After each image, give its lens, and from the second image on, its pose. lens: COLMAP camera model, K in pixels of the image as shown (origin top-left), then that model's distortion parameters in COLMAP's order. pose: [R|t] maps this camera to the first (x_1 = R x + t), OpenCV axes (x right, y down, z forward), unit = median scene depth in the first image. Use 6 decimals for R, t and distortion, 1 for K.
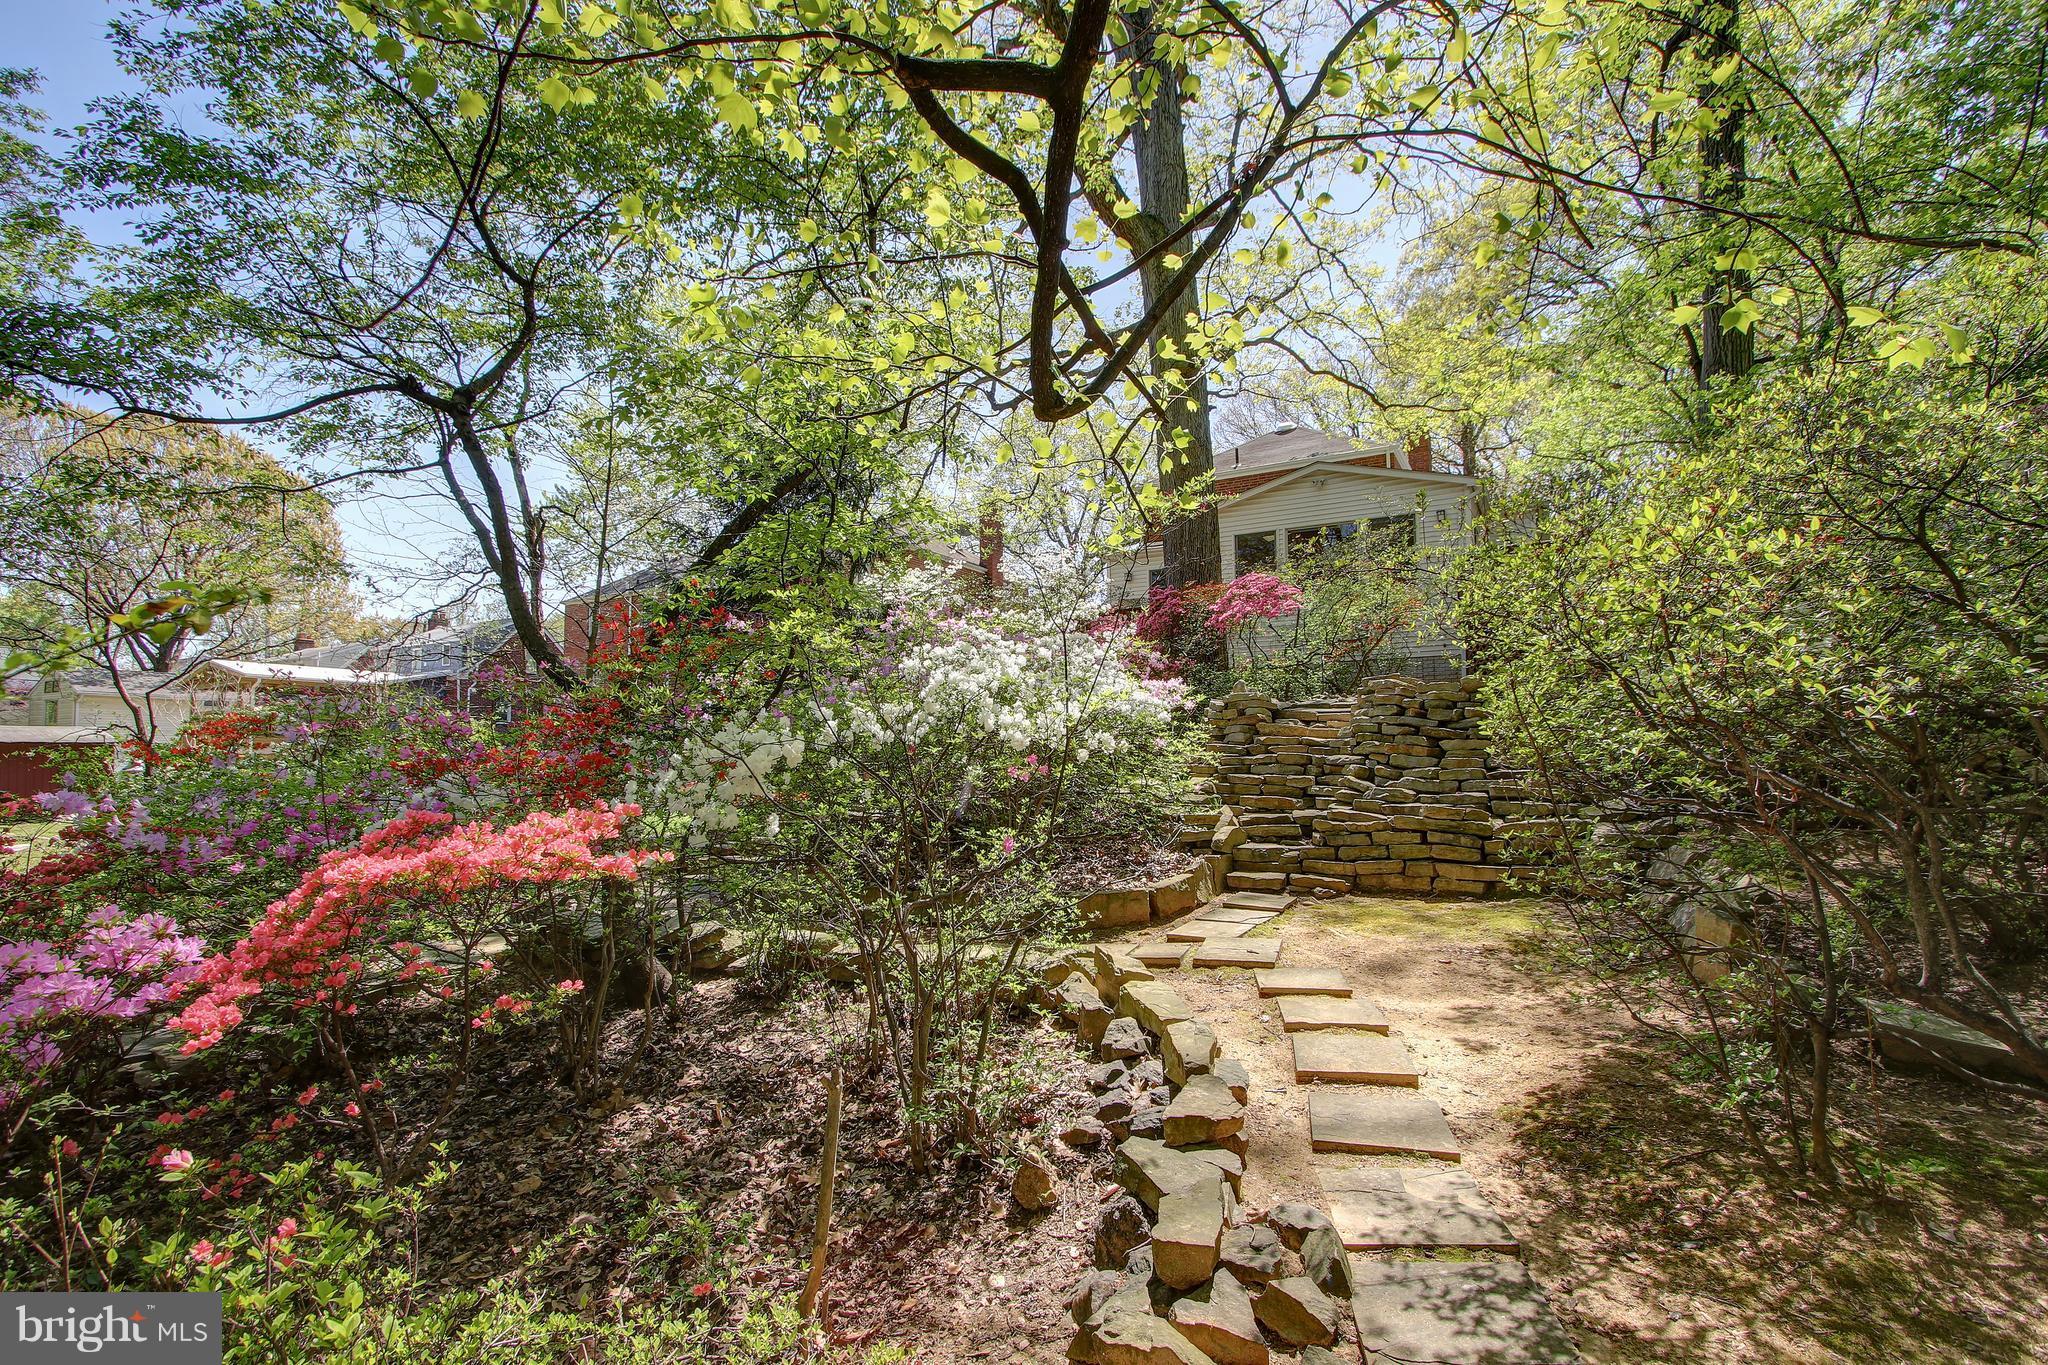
lens RADIAL K [[964.6, 0, 1090.1], [0, 964.6, 683.0], [0, 0, 1]] dist [-0.004812, -0.000882]
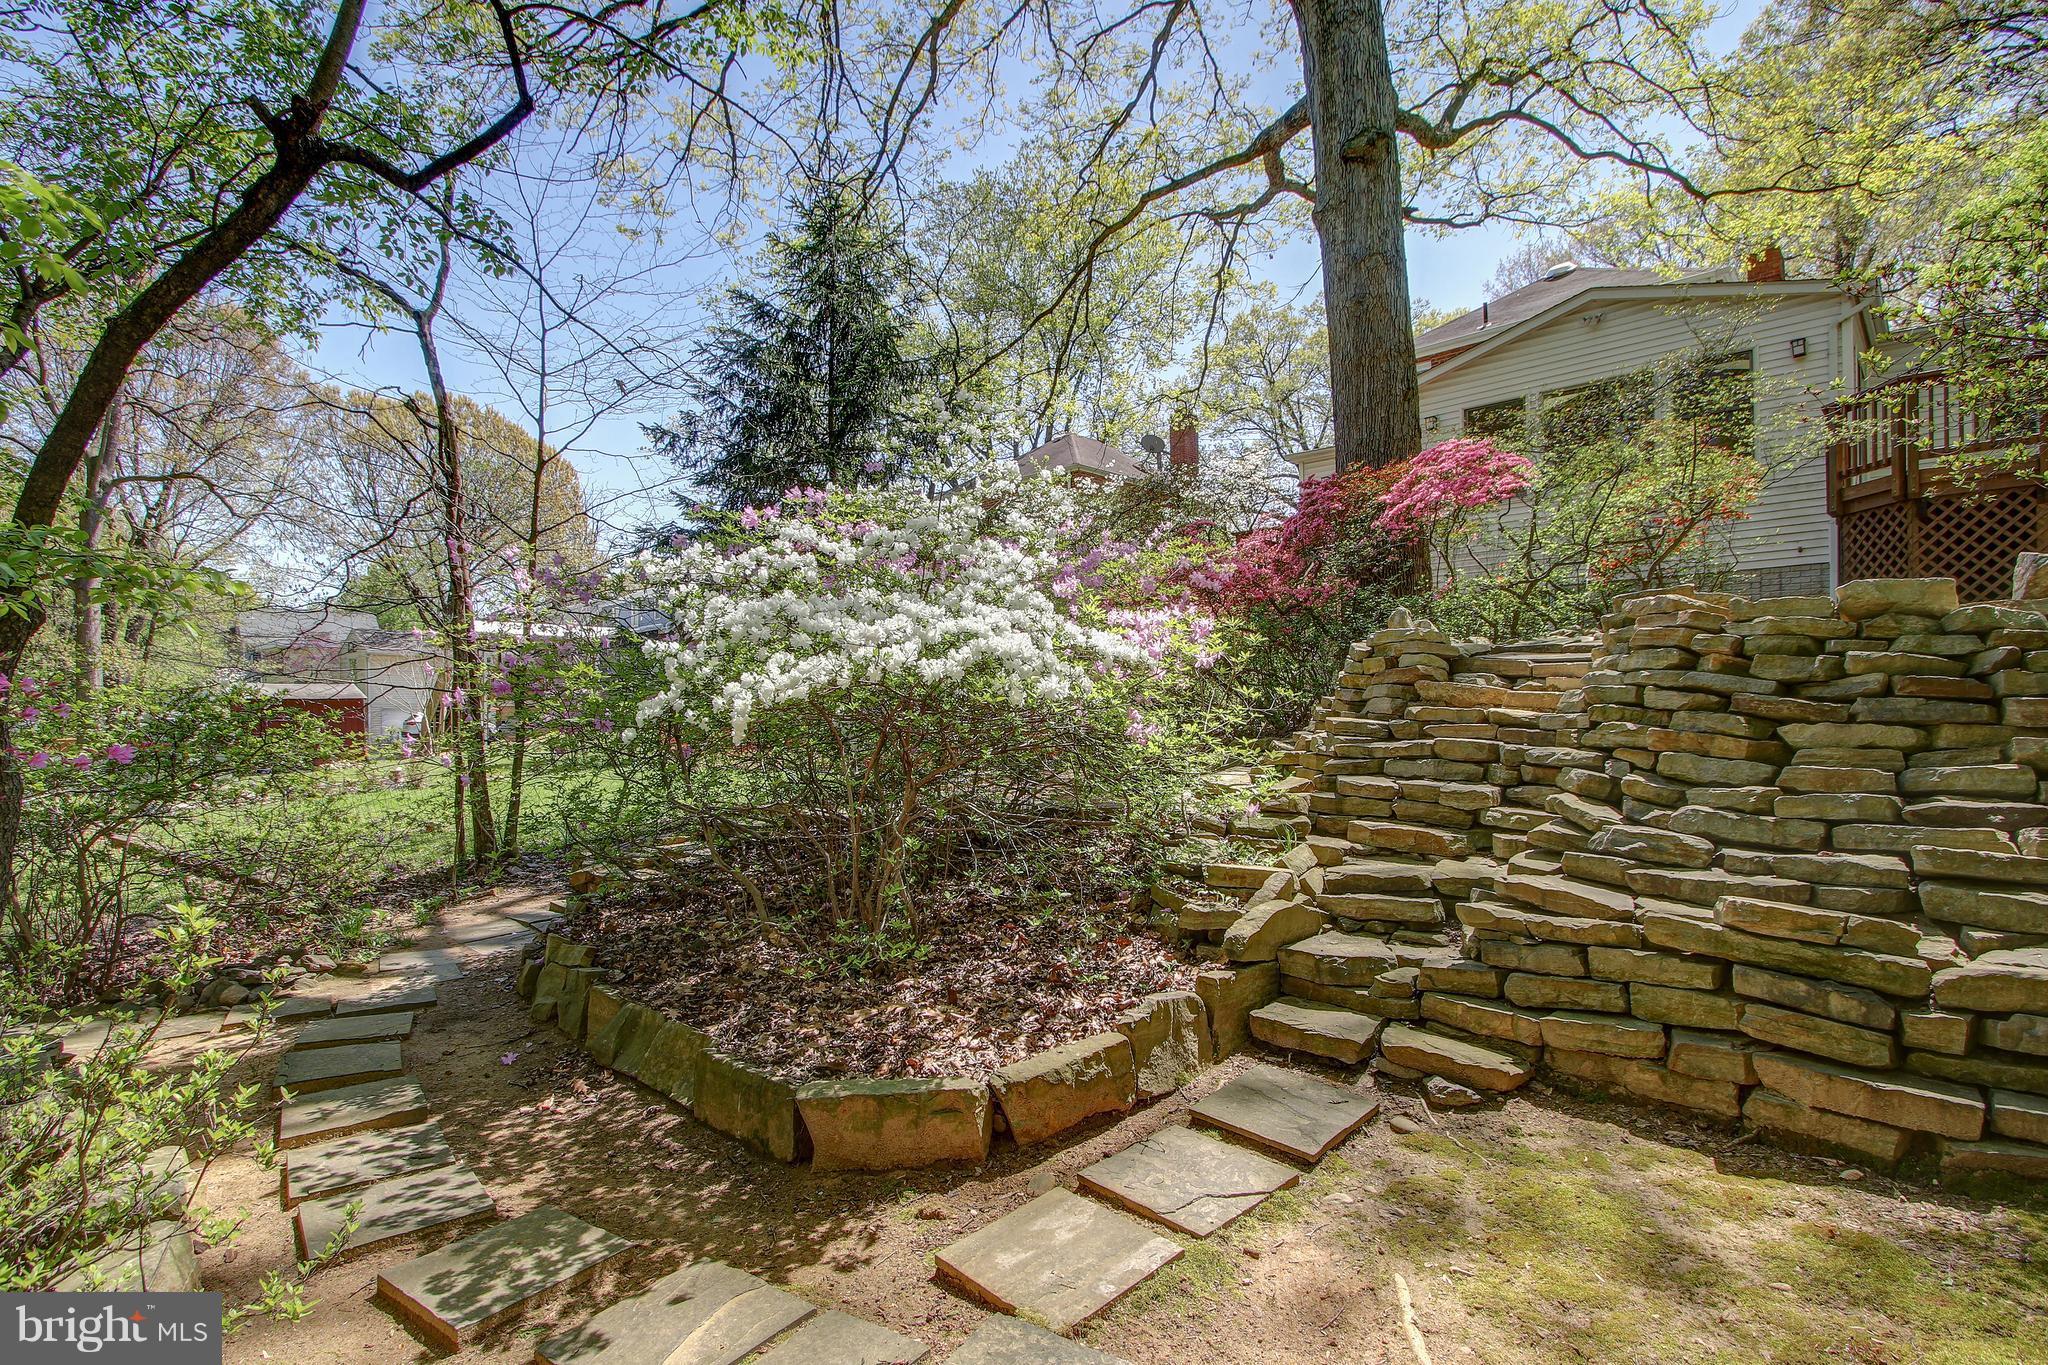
lens RADIAL K [[964.6, 0, 1090.1], [0, 964.6, 683.0], [0, 0, 1]] dist [-0.004812, -0.000882]
pose [[0.959222, -0.003431, -0.282633, 0.178519], [0.020241, 0.998193, 0.056578, 0.007387], [0.281928, -0.059992, 0.957558, 0.472911]]
